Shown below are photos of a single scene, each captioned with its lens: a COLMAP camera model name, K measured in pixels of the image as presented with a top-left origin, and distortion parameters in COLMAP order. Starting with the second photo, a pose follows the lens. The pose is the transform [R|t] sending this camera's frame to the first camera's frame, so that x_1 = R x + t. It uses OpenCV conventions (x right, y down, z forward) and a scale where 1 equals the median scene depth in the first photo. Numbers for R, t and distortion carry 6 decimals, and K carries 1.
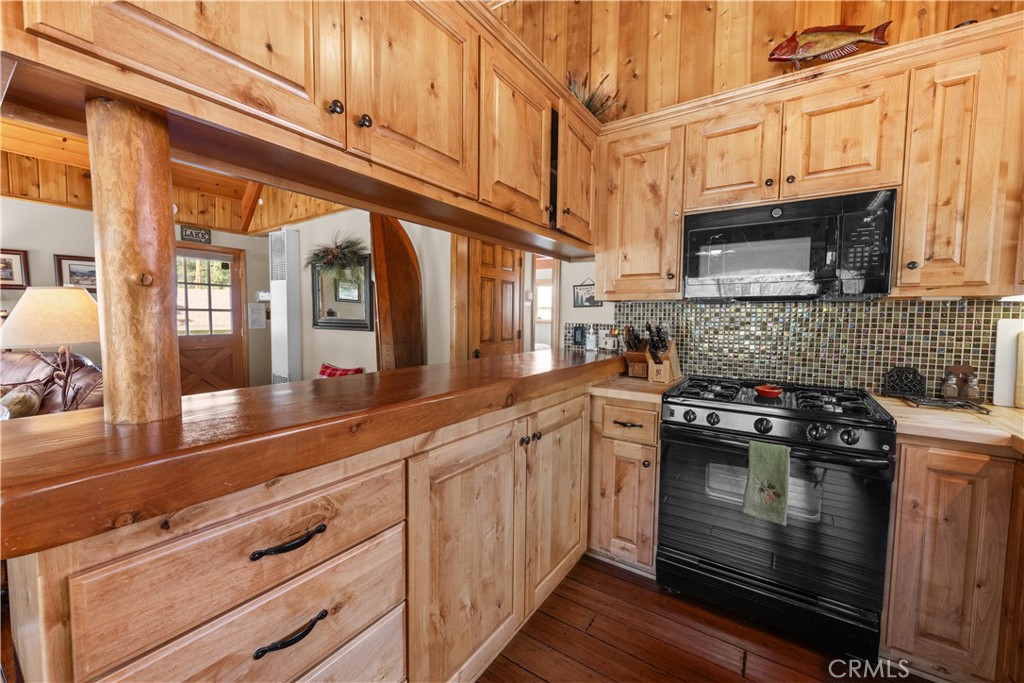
lens RADIAL K [[404.1, 0, 510.2], [0, 404.1, 340.6], [0, 0, 1]] dist [-0.002102, -0.000492]
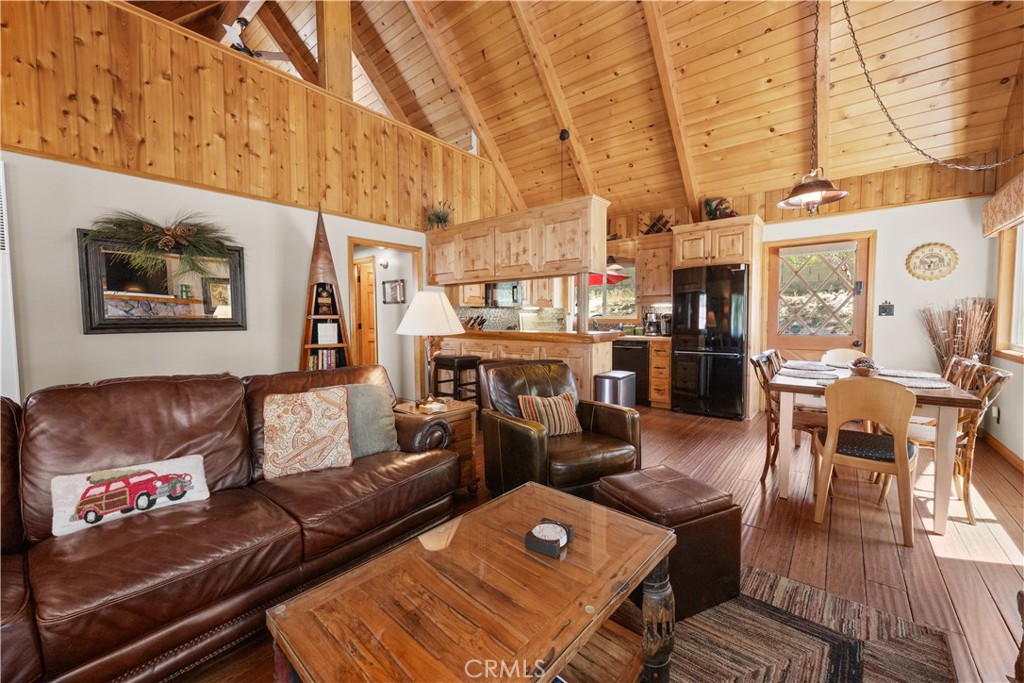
lens RADIAL K [[404.1, 0, 512.5], [0, 404.1, 341.4], [0, 0, 1]] dist [-0.002102, -0.000492]
pose [[0.080280, -0.069580, 0.994341, -2.358101], [0.069686, 0.995512, 0.064035, -0.026823], [-0.994333, 0.064151, 0.084769, 0.586484]]
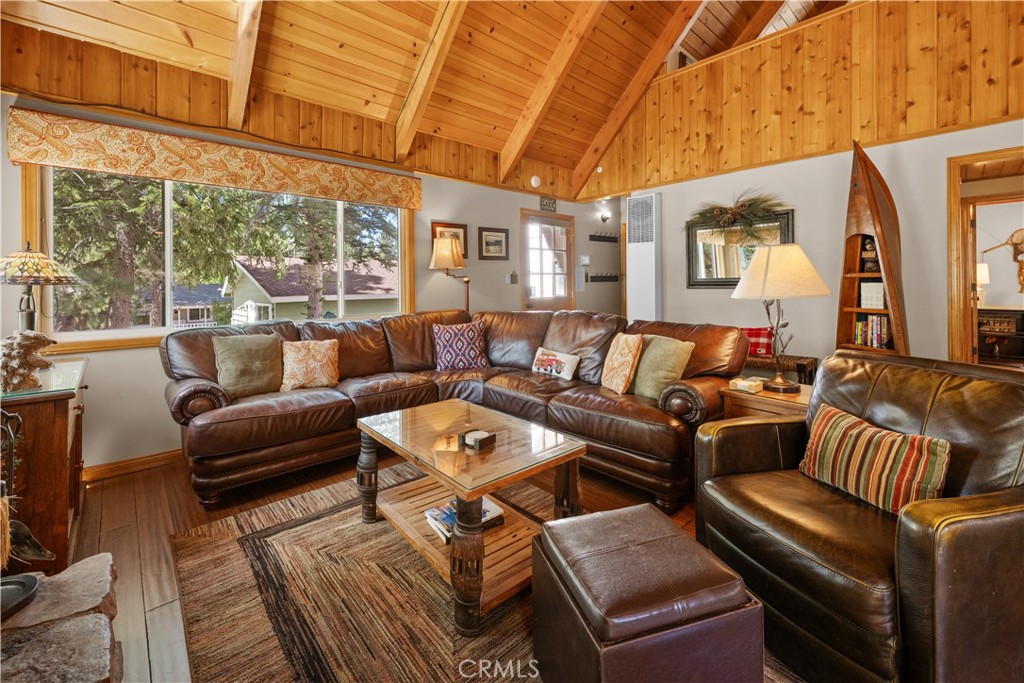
lens RADIAL K [[424.3, 0, 512.1], [0, 424.3, 282.2], [0, 0, 1]] dist [0.000056, 0.000003]
pose [[0.974691, -0.023294, -0.222339, -1.483309], [0.010431, 0.998212, -0.058853, 0.028180], [0.223313, 0.055045, 0.973191, -0.277952]]
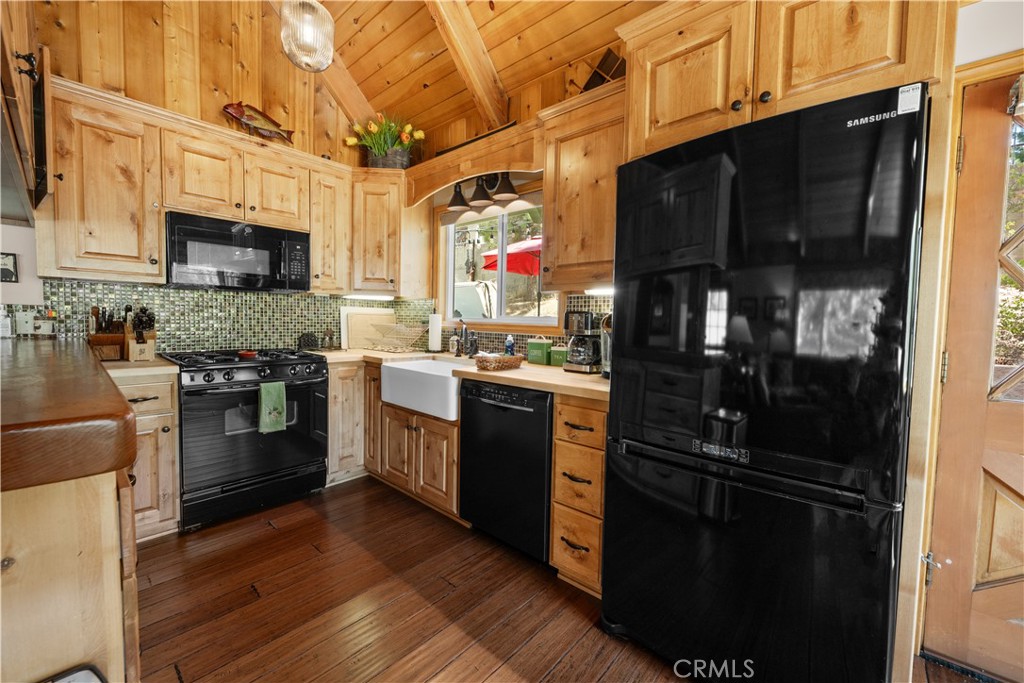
lens RADIAL K [[404.1, 0, 509.0], [0, 404.1, 341.0], [0, 0, 1]] dist [-0.002102, -0.000492]
pose [[0.126775, -0.061849, 0.990001, -0.588200], [0.038662, 0.997604, 0.057373, 0.030060], [-0.991178, 0.031002, 0.128862, -0.088467]]
